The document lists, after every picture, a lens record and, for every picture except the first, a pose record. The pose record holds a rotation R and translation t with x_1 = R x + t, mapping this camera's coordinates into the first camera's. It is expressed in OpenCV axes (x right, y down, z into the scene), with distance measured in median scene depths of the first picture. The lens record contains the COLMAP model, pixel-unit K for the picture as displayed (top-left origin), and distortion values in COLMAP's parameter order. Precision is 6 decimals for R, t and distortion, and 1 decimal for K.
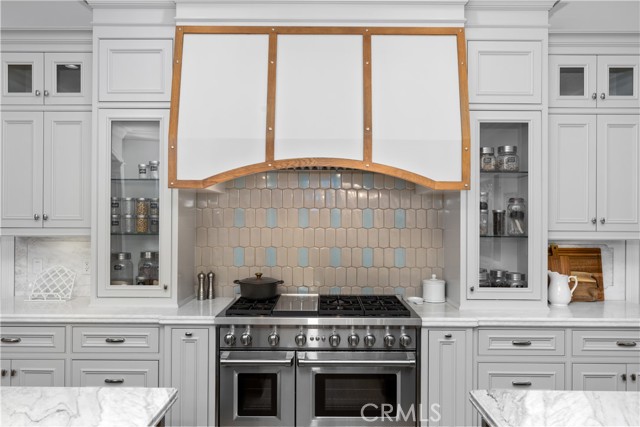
lens RADIAL K [[463.6, 0, 320.0], [0, 463.6, 213.5], [0, 0, 1]] dist [0.003533, 0.003220]
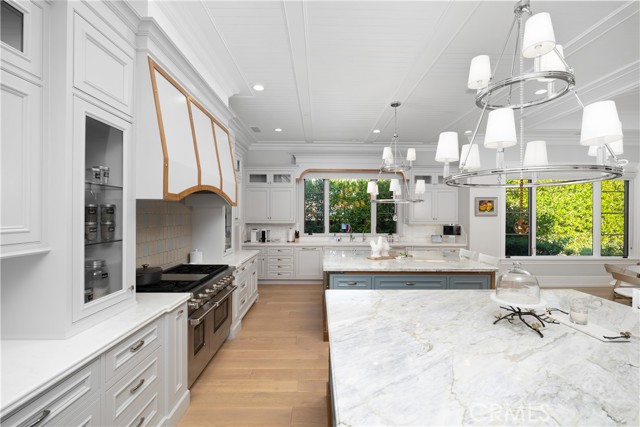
lens RADIAL K [[281.4, 0, 320.0], [0, 281.4, 213.5], [0, 0, 1]] dist [0.001342, 0.000252]
pose [[-0.015361, -0.001344, 0.999881, -0.977959], [-0.013435, 0.999909, 0.001138, -0.022128], [-0.999792, -0.013416, -0.015378, 0.562604]]
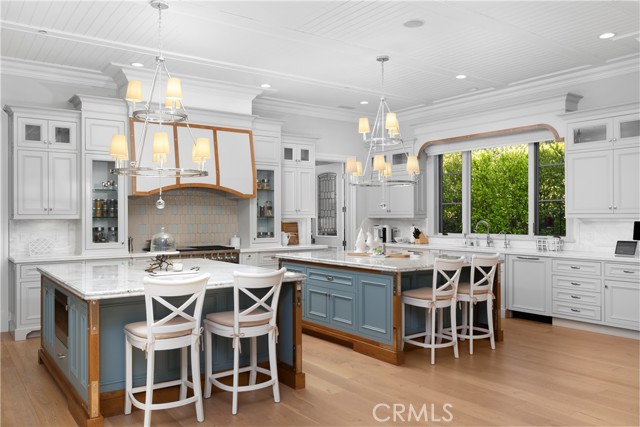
lens RADIAL K [[517.0, 0, 319.9], [0, 517.0, 220.4], [0, 0, 1]] dist [-0.004125, -0.001434]
pose [[0.809680, -0.011738, 0.586755, -0.955156], [0.001493, 0.999838, 0.017942, 0.019559], [-0.586870, -0.013651, 0.809566, -1.349440]]
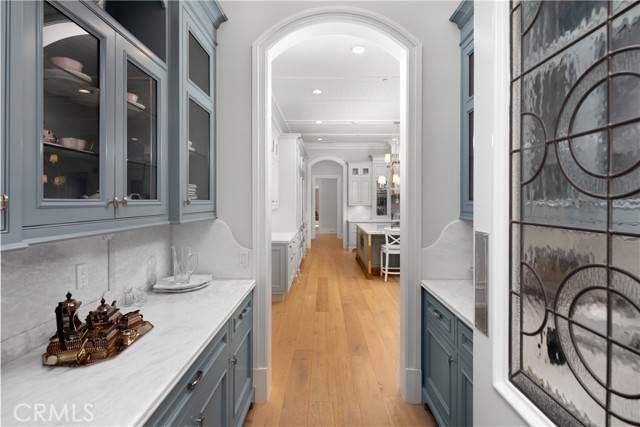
lens RADIAL K [[308.8, 0, 320.0], [0, 308.8, 213.5], [0, 0, 1]] dist [0.000054, -0.000003]
pose [[0.999947, -0.007791, -0.006697, -1.011310], [0.008143, 0.998495, 0.054243, -0.041488], [0.006264, -0.054294, 0.998505, -2.180371]]
